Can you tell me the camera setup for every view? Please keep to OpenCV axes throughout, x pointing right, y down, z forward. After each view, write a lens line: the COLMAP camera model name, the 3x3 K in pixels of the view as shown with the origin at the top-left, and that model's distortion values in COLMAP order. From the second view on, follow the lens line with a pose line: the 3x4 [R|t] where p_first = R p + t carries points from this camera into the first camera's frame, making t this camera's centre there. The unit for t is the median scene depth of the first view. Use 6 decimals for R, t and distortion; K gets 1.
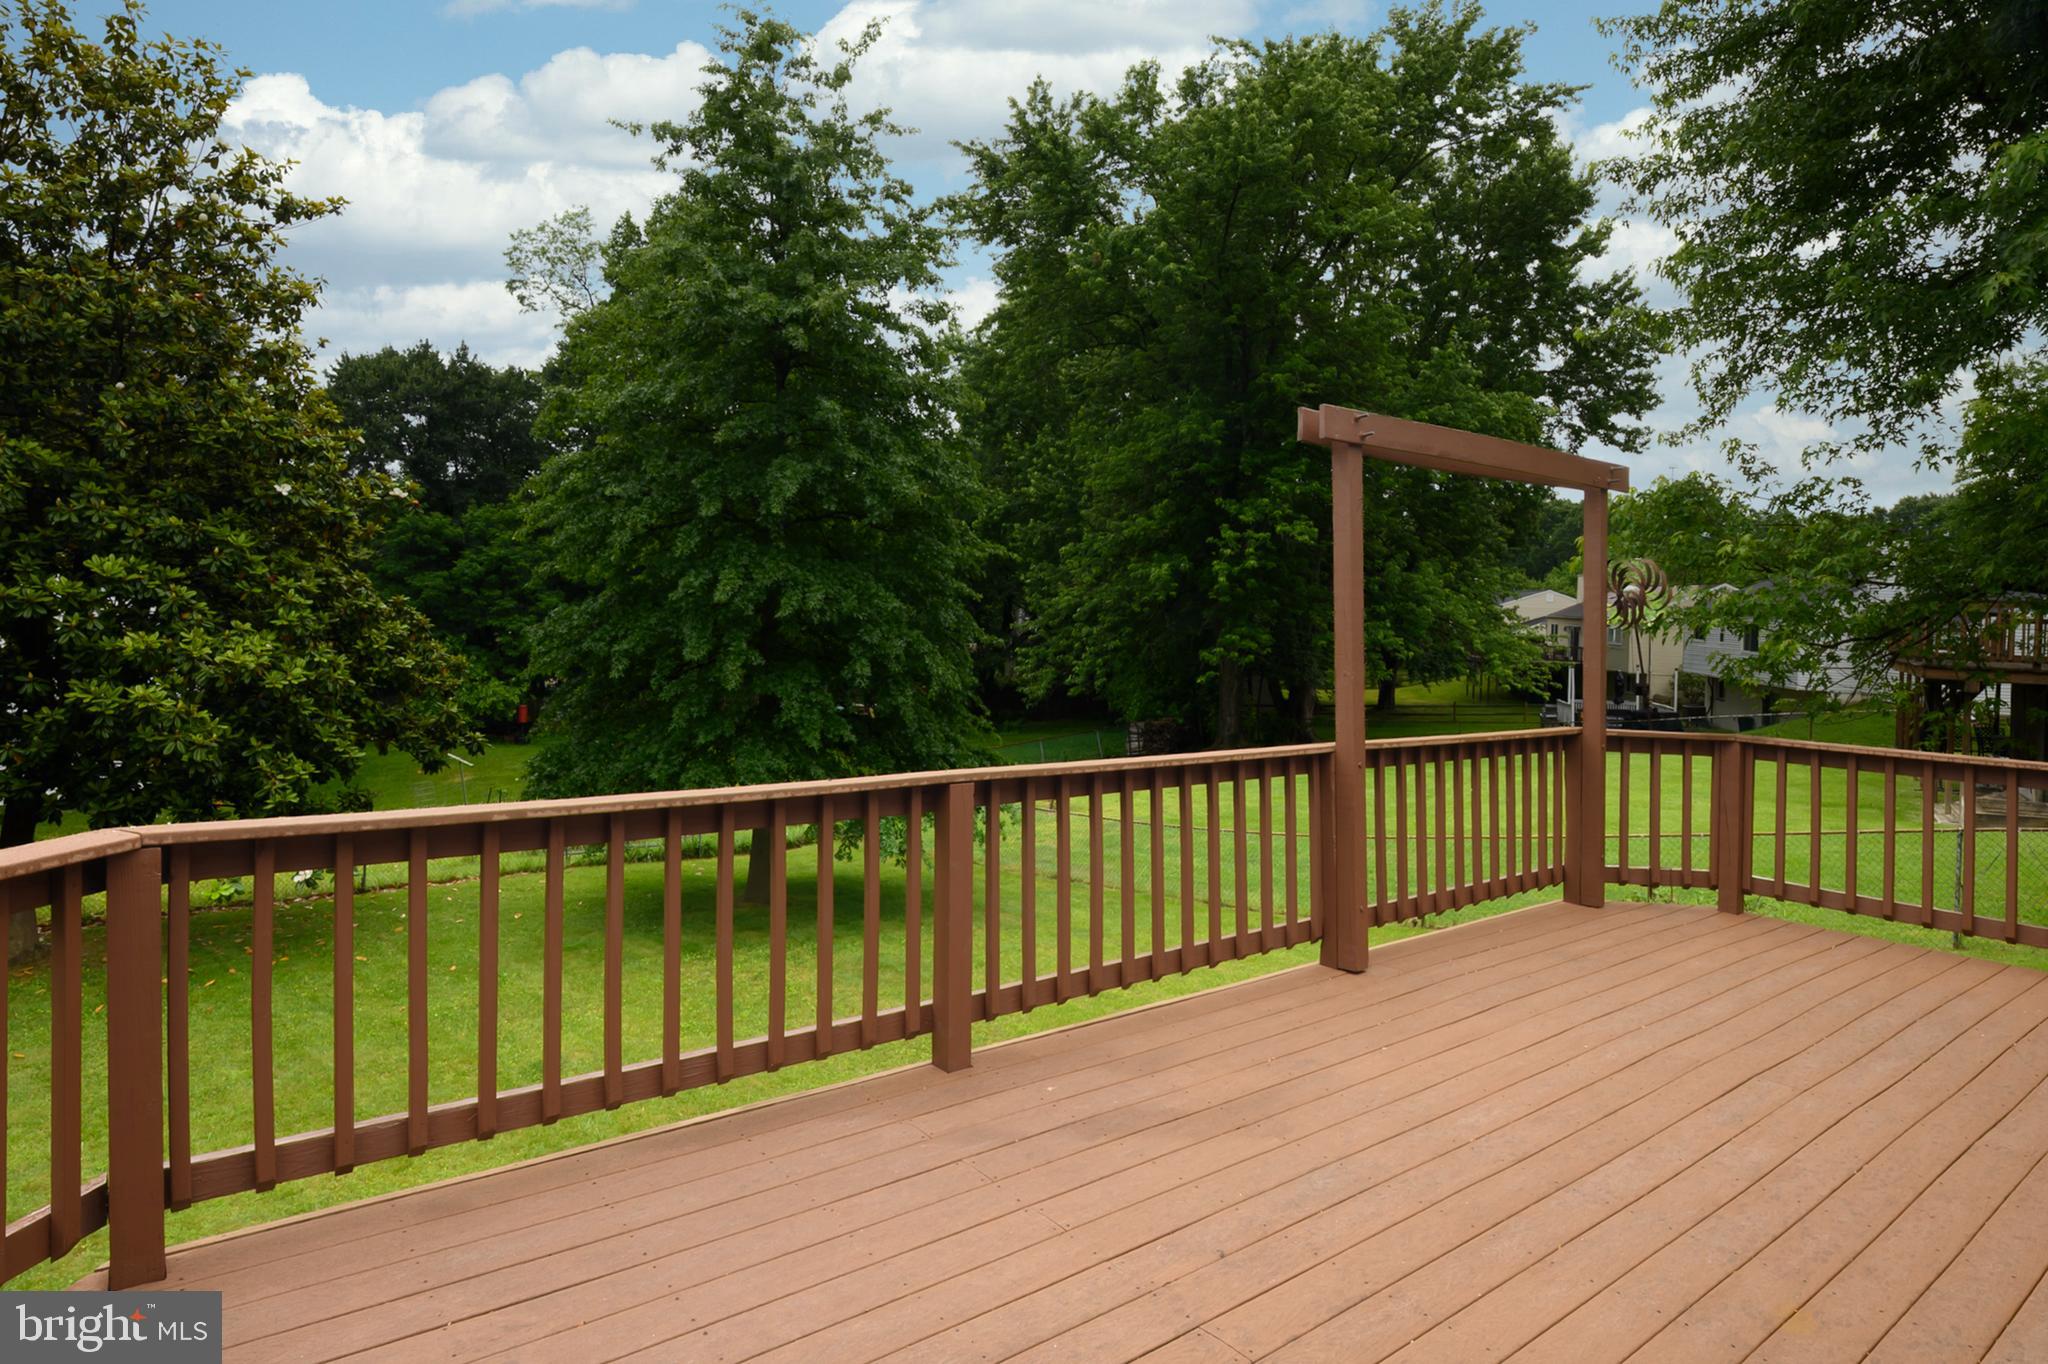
lens RADIAL K [[1166.7, 0, 1027.2], [0, 1166.7, 630.4], [0, 0, 1]] dist [-0.007337, -0.002670]
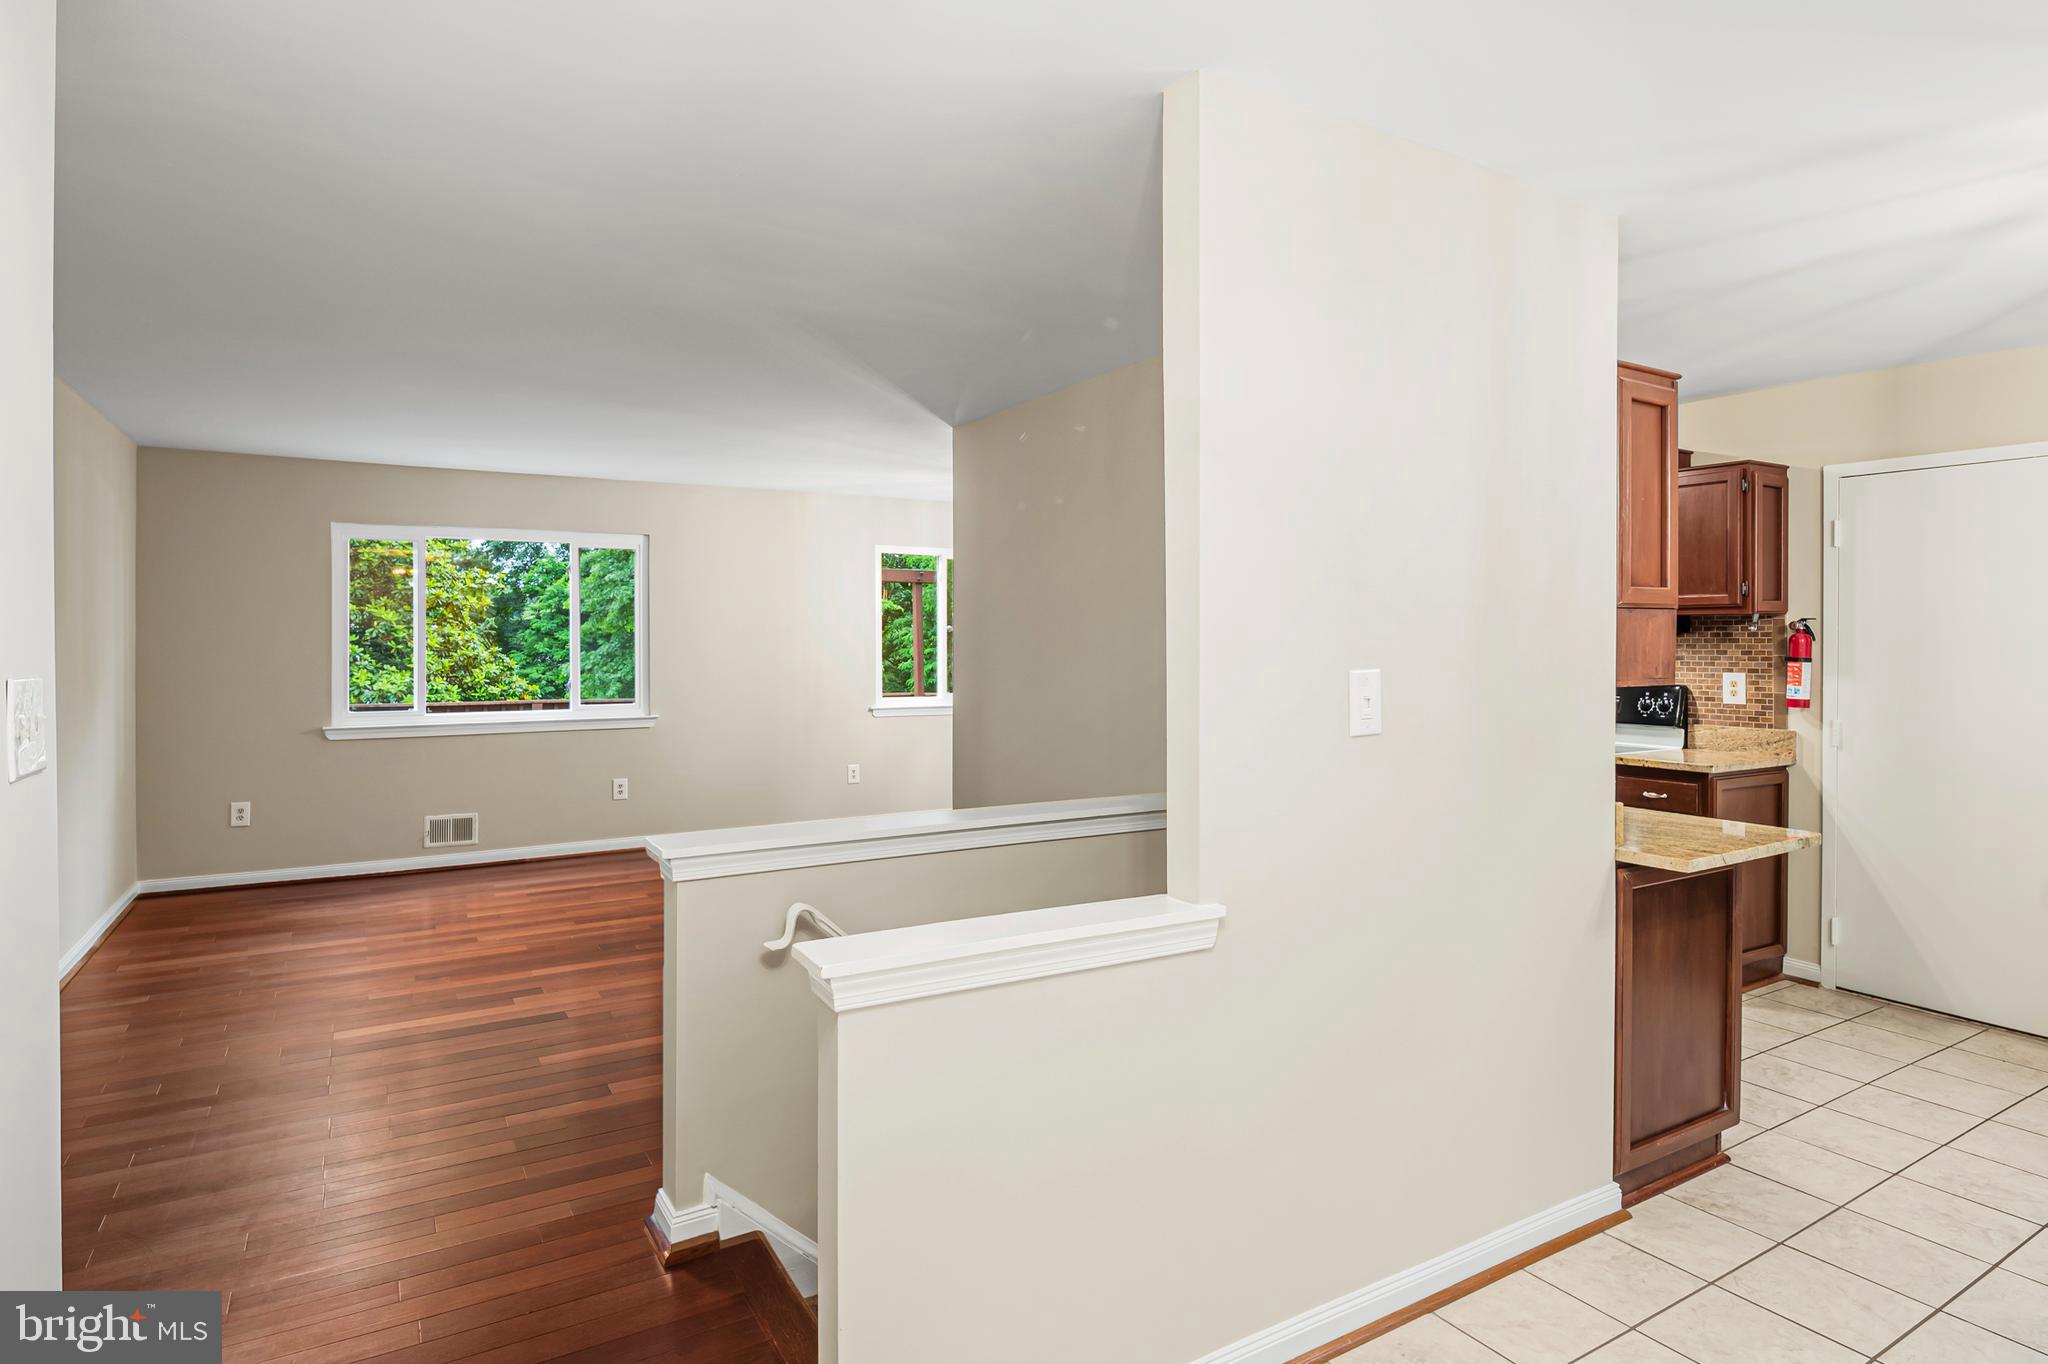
lens RADIAL K [[1109.9, 0, 1026.8], [0, 1109.9, 652.8], [0, 0, 1]] dist [-0.002657, -0.005957]
pose [[0.992434, -0.029775, -0.119113, 0.380219], [0.028523, 0.999519, -0.012199, 0.017504], [0.119419, 0.008710, 0.992806, -0.424272]]
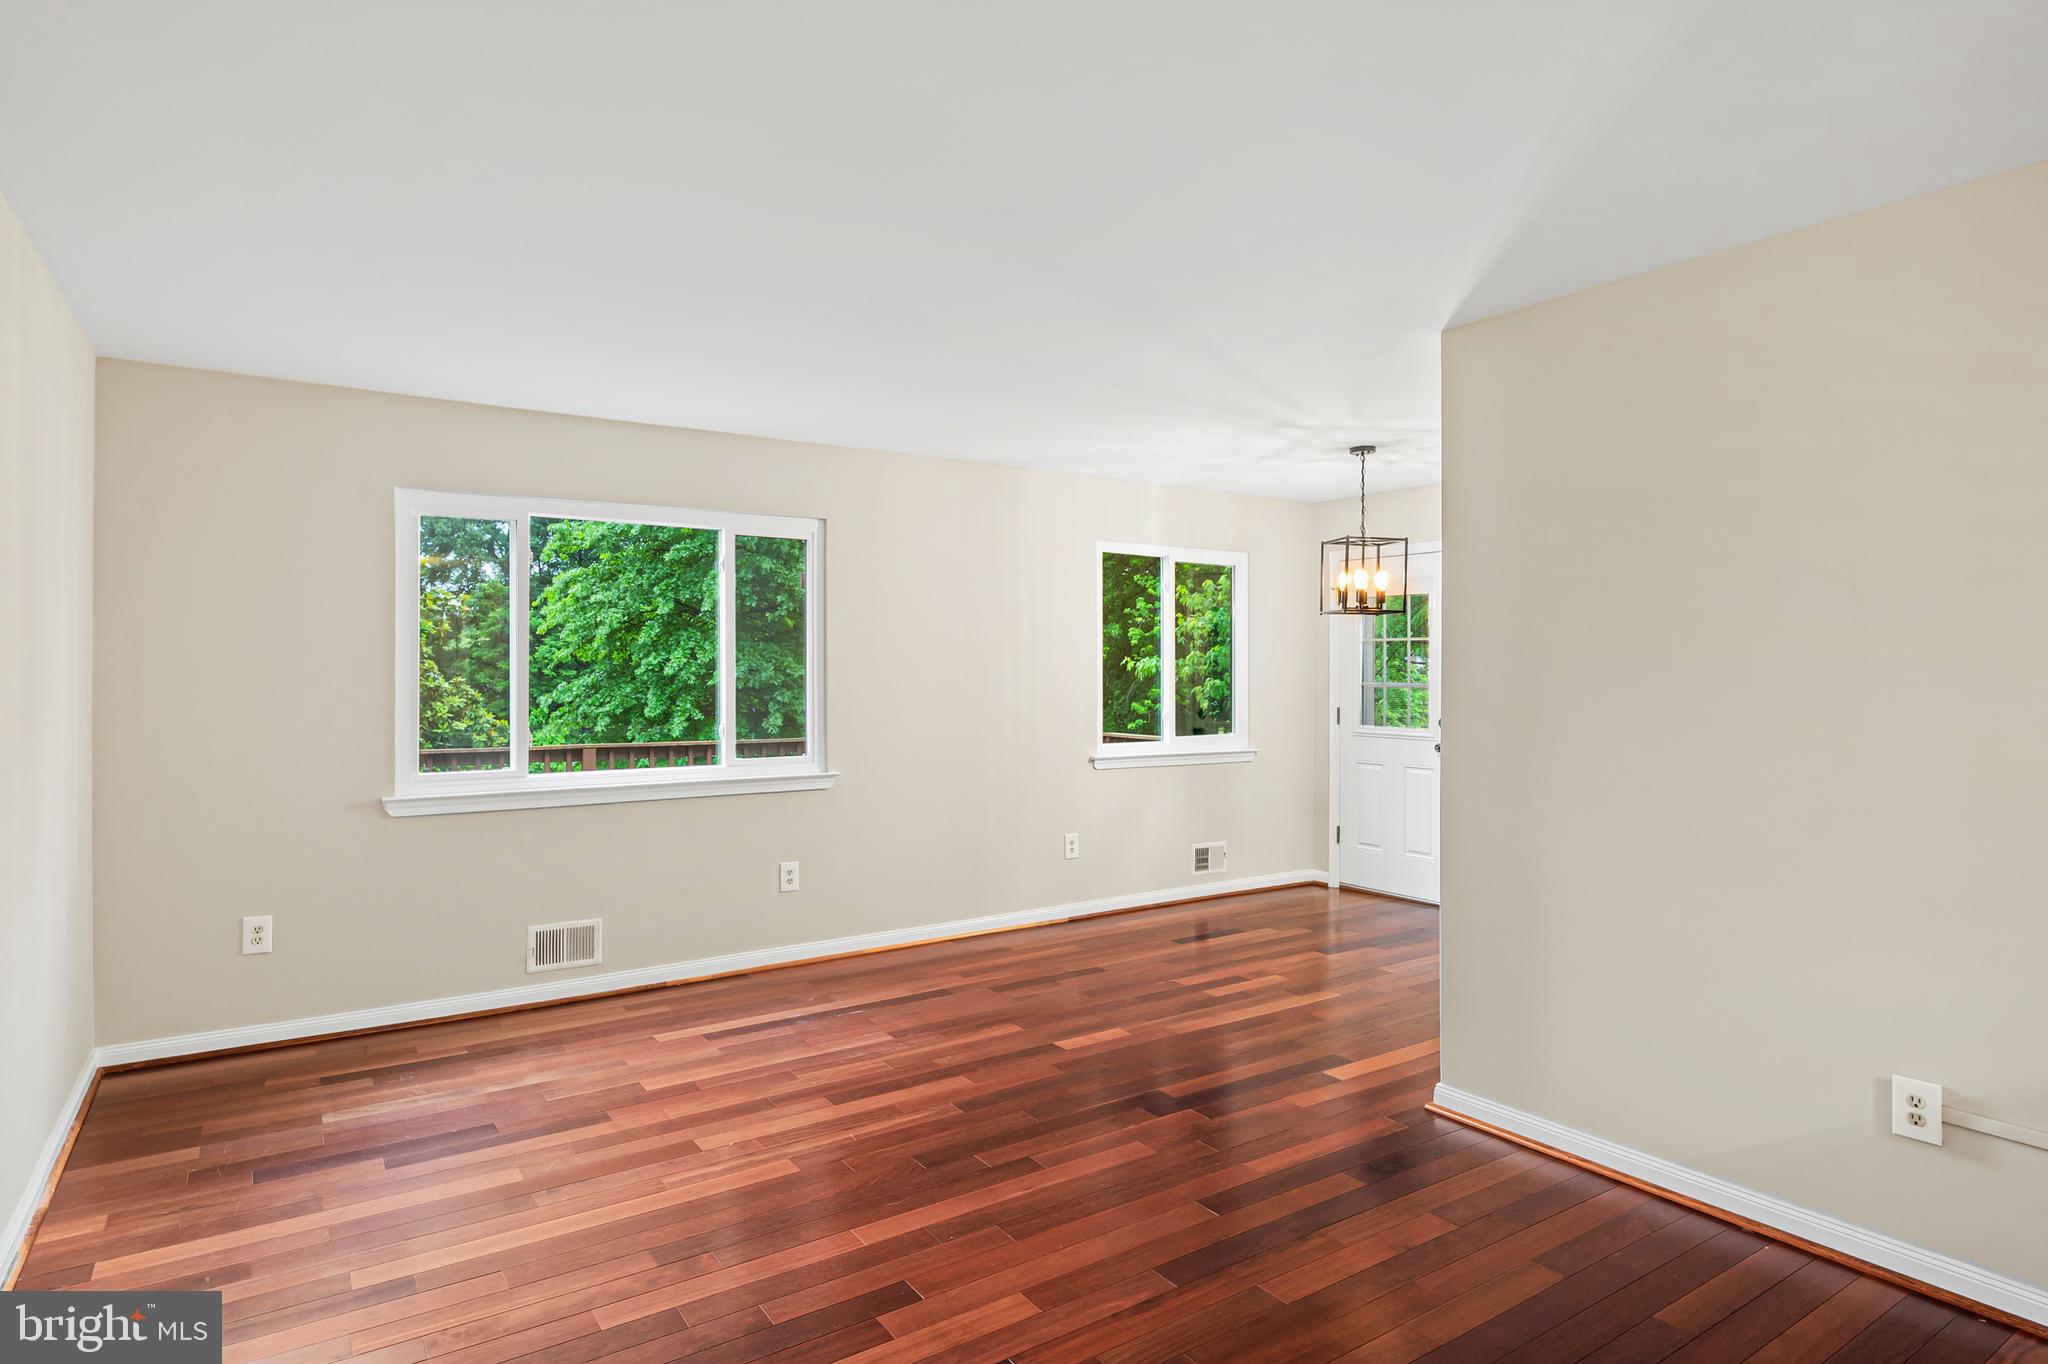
lens RADIAL K [[1128.9, 0, 1024.0], [0, 1128.9, 682.0], [0, 0, 1]] dist [-0.000526, 0.000741]
pose [[0.996922, -0.030503, -0.072221, 0.249822], [0.029727, 0.999489, -0.011788, 0.012355], [0.072543, 0.009604, 0.997319, -0.312557]]
